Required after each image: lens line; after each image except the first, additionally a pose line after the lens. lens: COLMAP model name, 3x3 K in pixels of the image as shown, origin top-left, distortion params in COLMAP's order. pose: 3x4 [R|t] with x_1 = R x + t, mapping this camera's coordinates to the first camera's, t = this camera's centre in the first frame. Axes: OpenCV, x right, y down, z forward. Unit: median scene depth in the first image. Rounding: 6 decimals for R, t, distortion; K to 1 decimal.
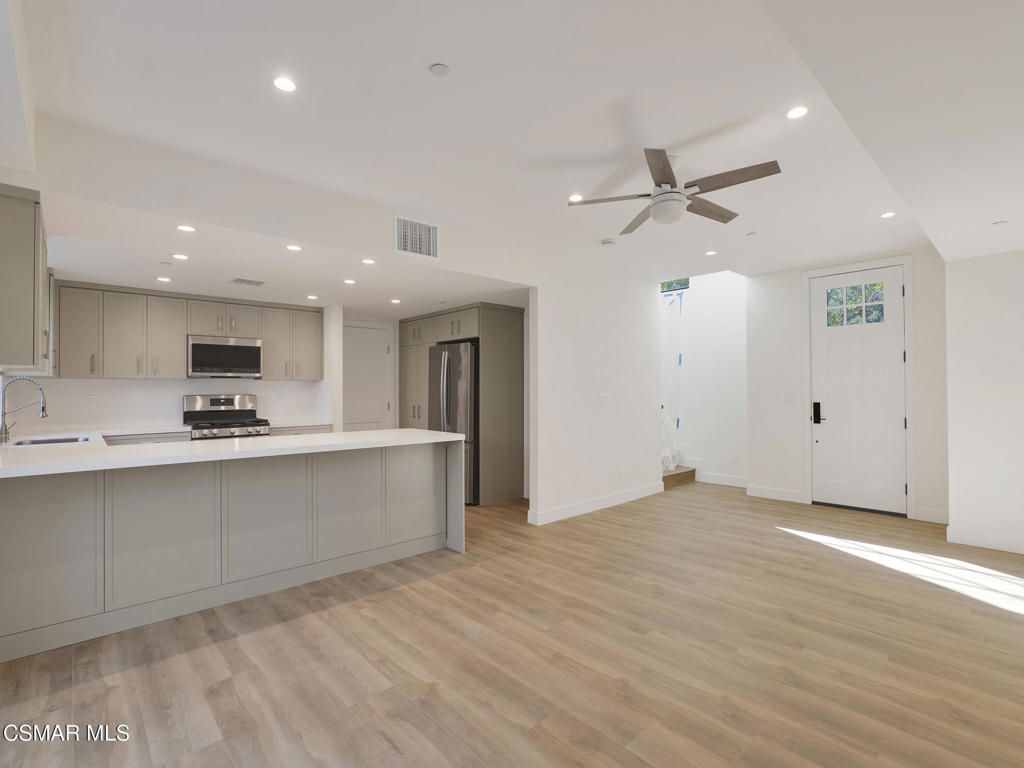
lens RADIAL K [[483.5, 0, 512.0], [0, 483.5, 384.0], [0, 0, 1]] dist [-0.021319, 0.007146]
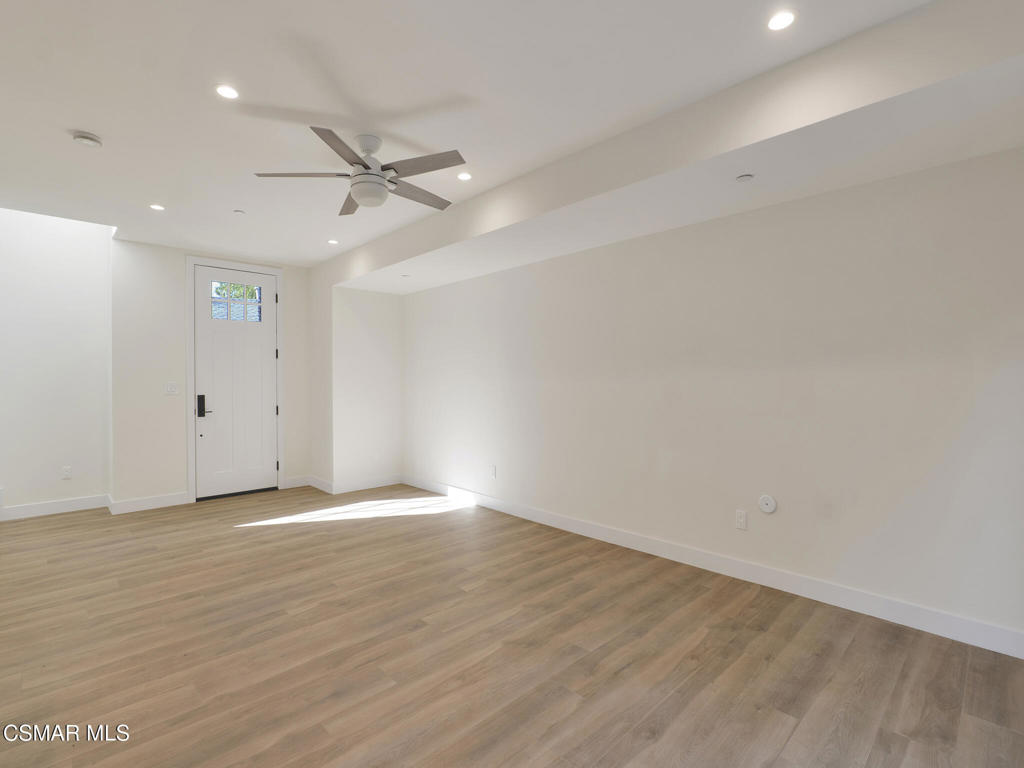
lens RADIAL K [[483.5, 0, 512.0], [0, 483.5, 384.0], [0, 0, 1]] dist [-0.021319, 0.007146]
pose [[-0.019649, -0.001421, 0.999806, -0.608314], [-0.012394, 0.999922, 0.001177, 0.012893], [-0.999730, -0.012369, -0.019665, 0.703736]]
